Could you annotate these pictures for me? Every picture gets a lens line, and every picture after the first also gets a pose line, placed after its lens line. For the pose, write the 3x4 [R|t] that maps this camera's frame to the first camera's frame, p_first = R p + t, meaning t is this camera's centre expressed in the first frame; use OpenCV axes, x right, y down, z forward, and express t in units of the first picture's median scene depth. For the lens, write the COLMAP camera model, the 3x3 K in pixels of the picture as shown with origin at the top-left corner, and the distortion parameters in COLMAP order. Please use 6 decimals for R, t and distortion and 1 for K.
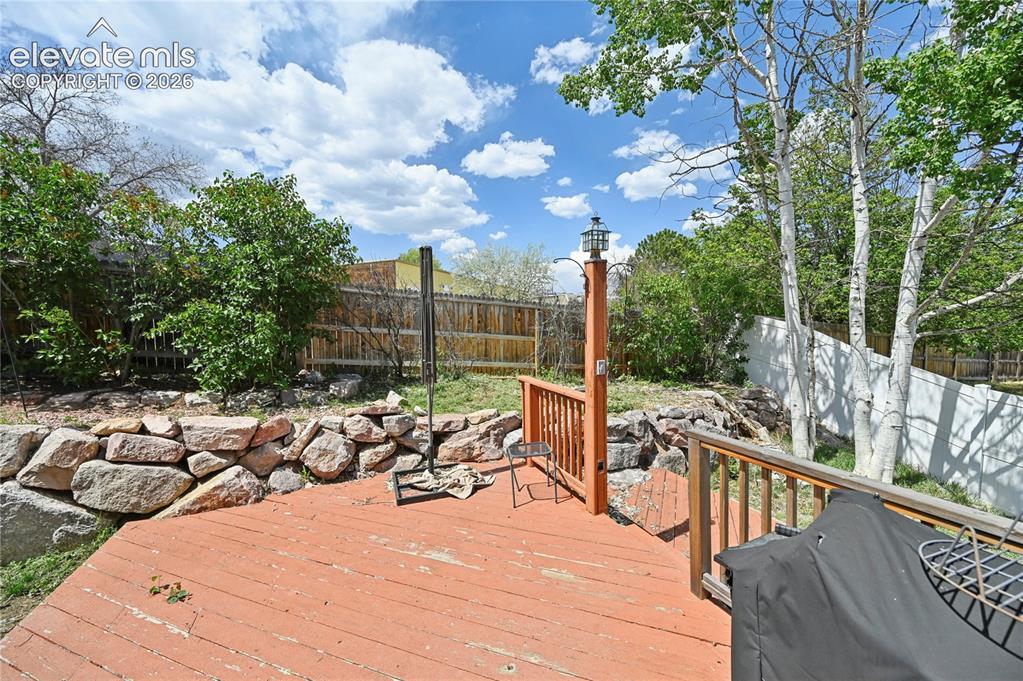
lens RADIAL K [[413.6, 0, 523.7], [0, 413.6, 335.6], [0, 0, 1]] dist [0.000565, -0.000094]
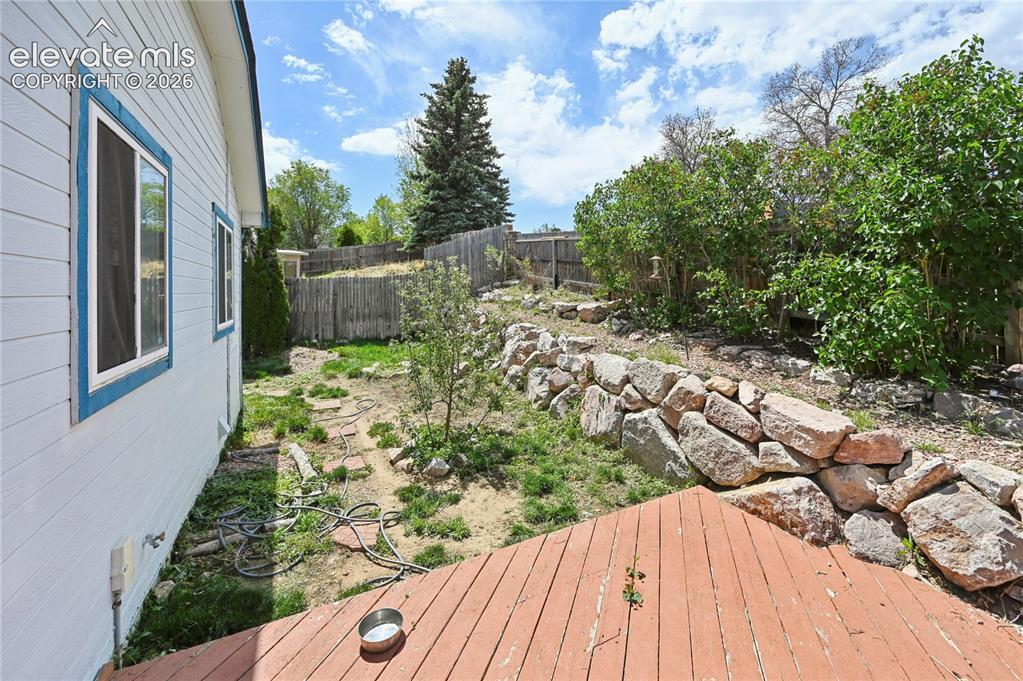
lens RADIAL K [[433.3, 0, 543.7], [0, 433.3, 282.1], [0, 0, 1]] dist [-0.000250, -0.000074]
pose [[0.060247, -0.000009, -0.998183, 0.042182], [-0.032298, 0.999476, -0.001959, -0.014784], [0.997661, 0.032358, 0.060215, 0.481536]]
